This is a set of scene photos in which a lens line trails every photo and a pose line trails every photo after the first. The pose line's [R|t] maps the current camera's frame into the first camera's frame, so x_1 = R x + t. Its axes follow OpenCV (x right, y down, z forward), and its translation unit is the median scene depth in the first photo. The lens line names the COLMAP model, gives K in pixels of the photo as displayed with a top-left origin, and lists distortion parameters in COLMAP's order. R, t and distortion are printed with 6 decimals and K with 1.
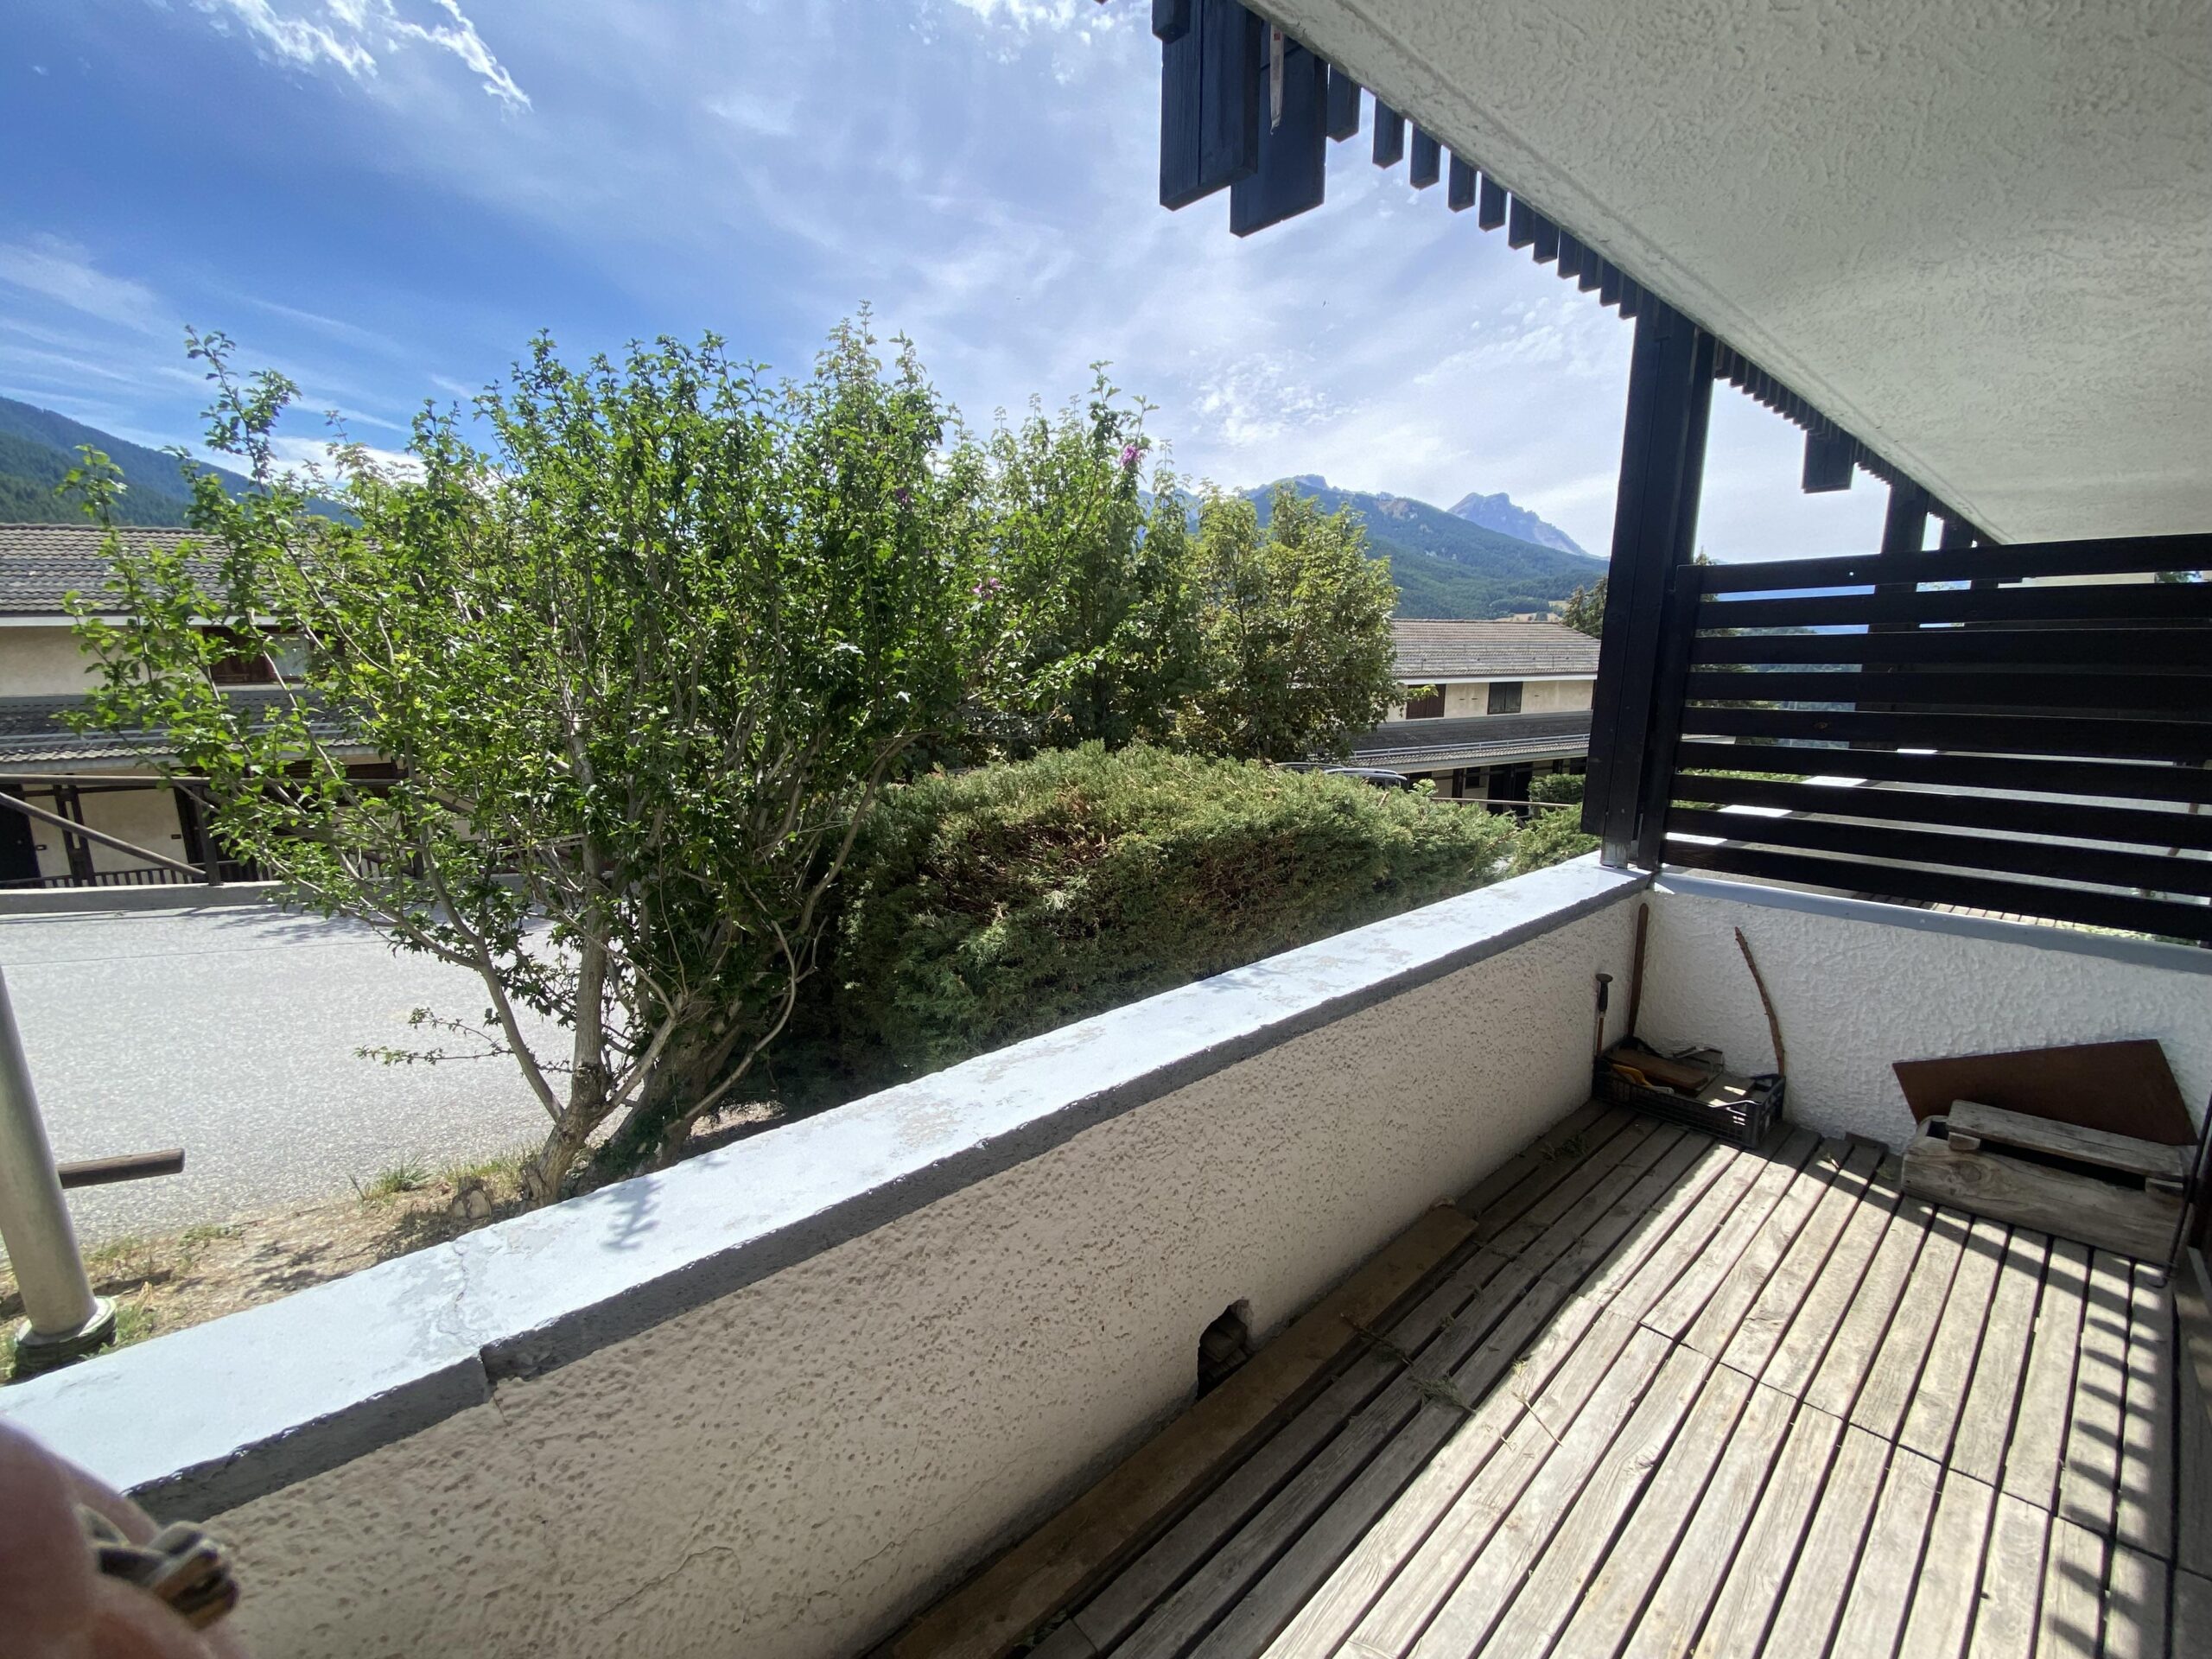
lens RADIAL K [[892.7, 0, 1115.8], [0, 892.7, 831.1], [0, 0, 1]] dist [0.005120, -0.011890]
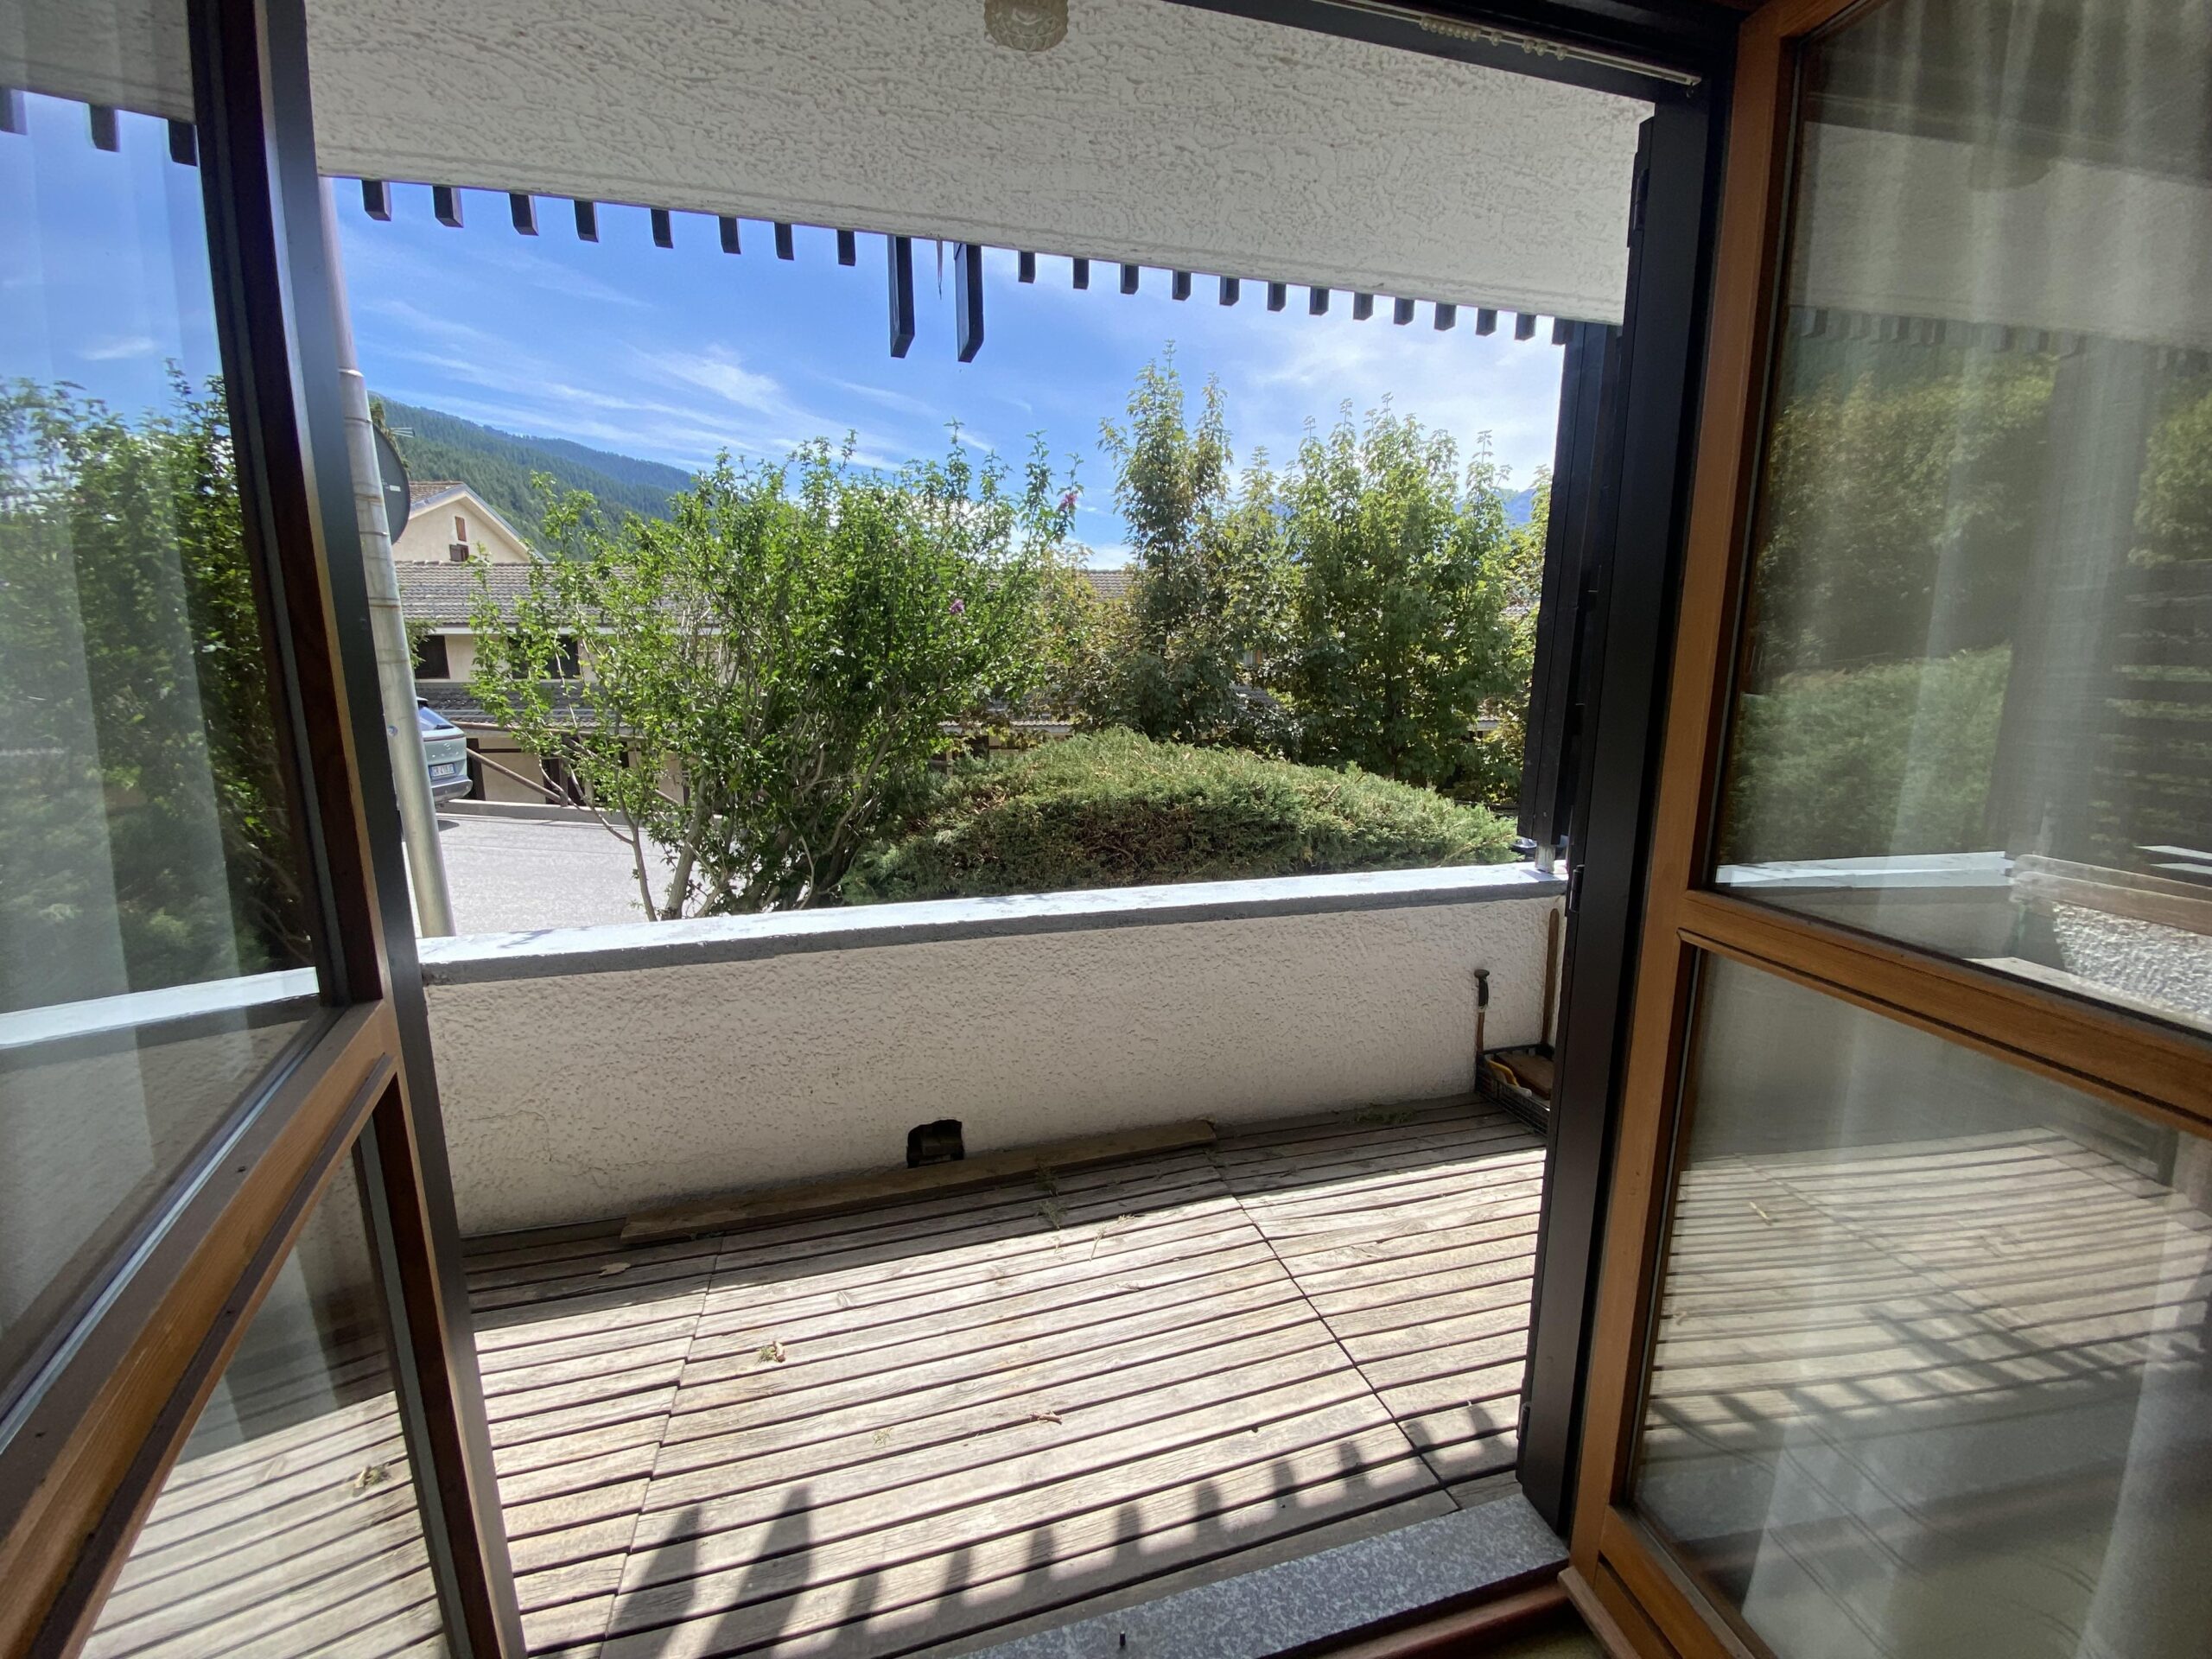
lens RADIAL K [[892.7, 0, 1108.5], [0, 892.7, 826.2], [0, 0, 1]] dist [0.005120, -0.011890]
pose [[0.904304, 0.075882, -0.420092, 0.871769], [-0.079025, 0.996823, 0.009946, 0.033300], [0.419512, 0.024203, 0.907427, -0.162979]]
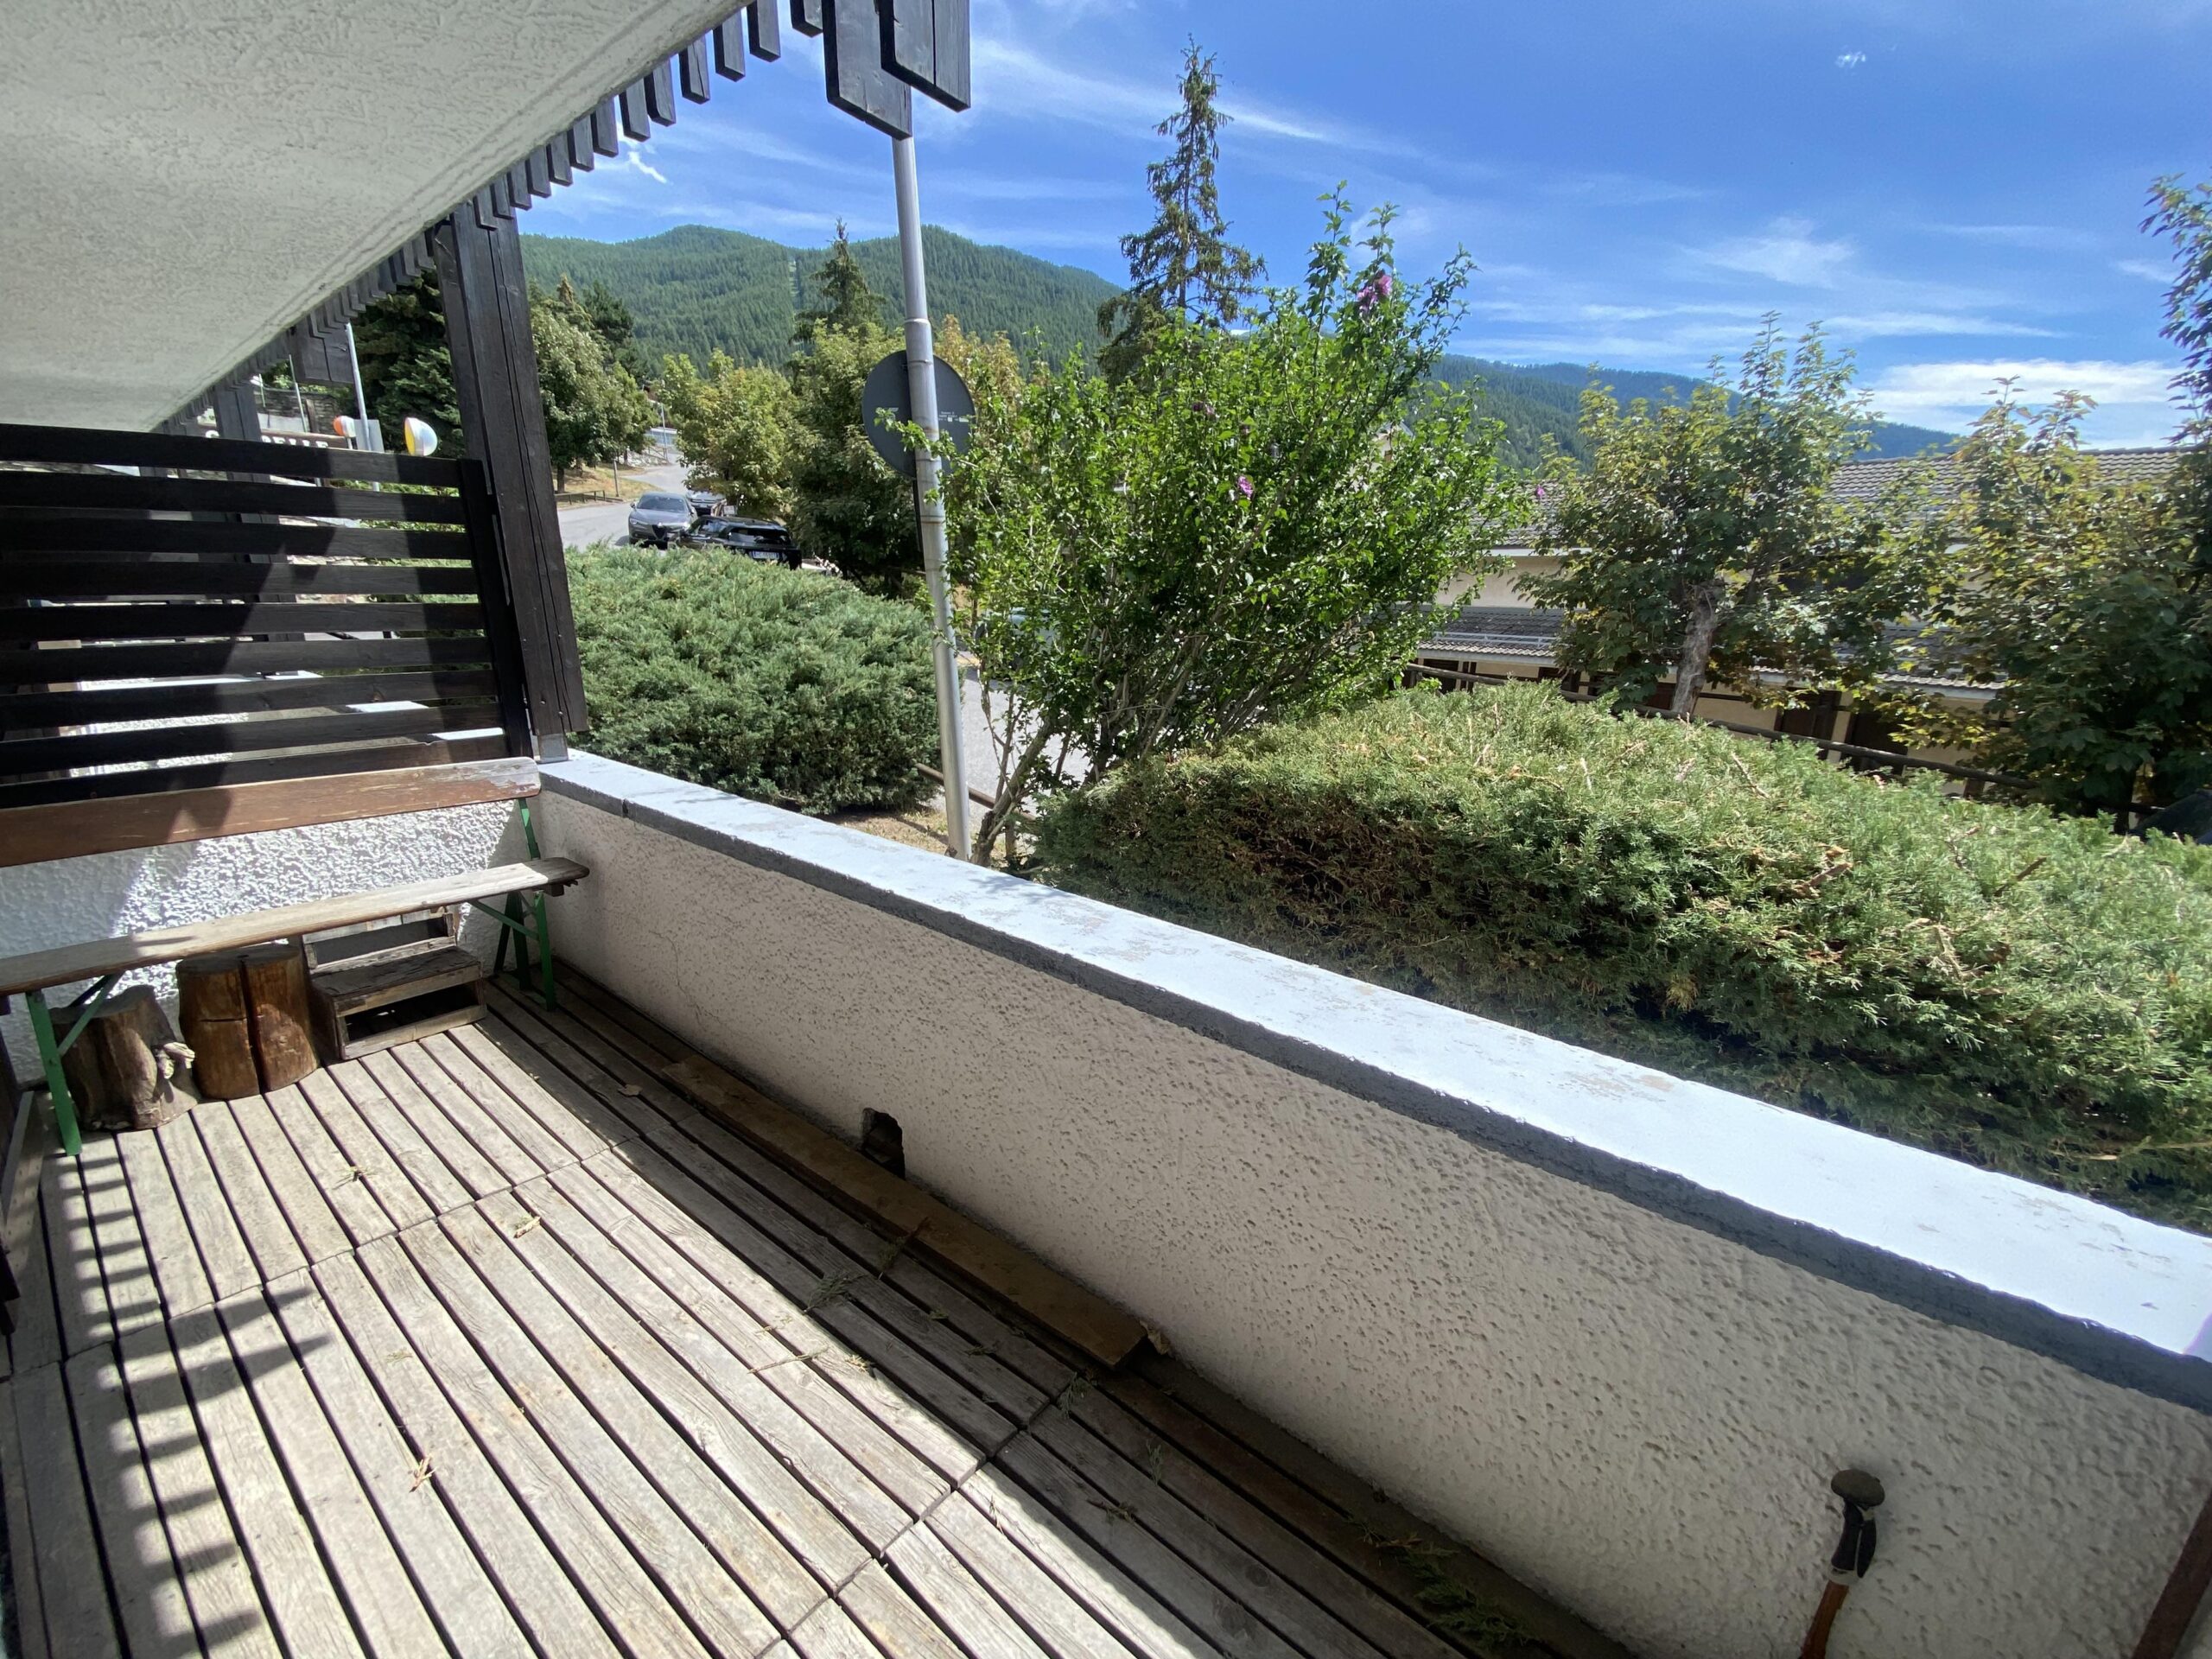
lens RADIAL K [[892.7, 0, 1107.5], [0, 892.7, 841.4], [0, 0, 1]] dist [0.005120, -0.011890]
pose [[0.179256, 0.276575, -0.944126, 1.125706], [-0.202242, 0.949533, 0.239760, -0.143555], [0.962790, 0.147964, 0.226145, 0.909412]]
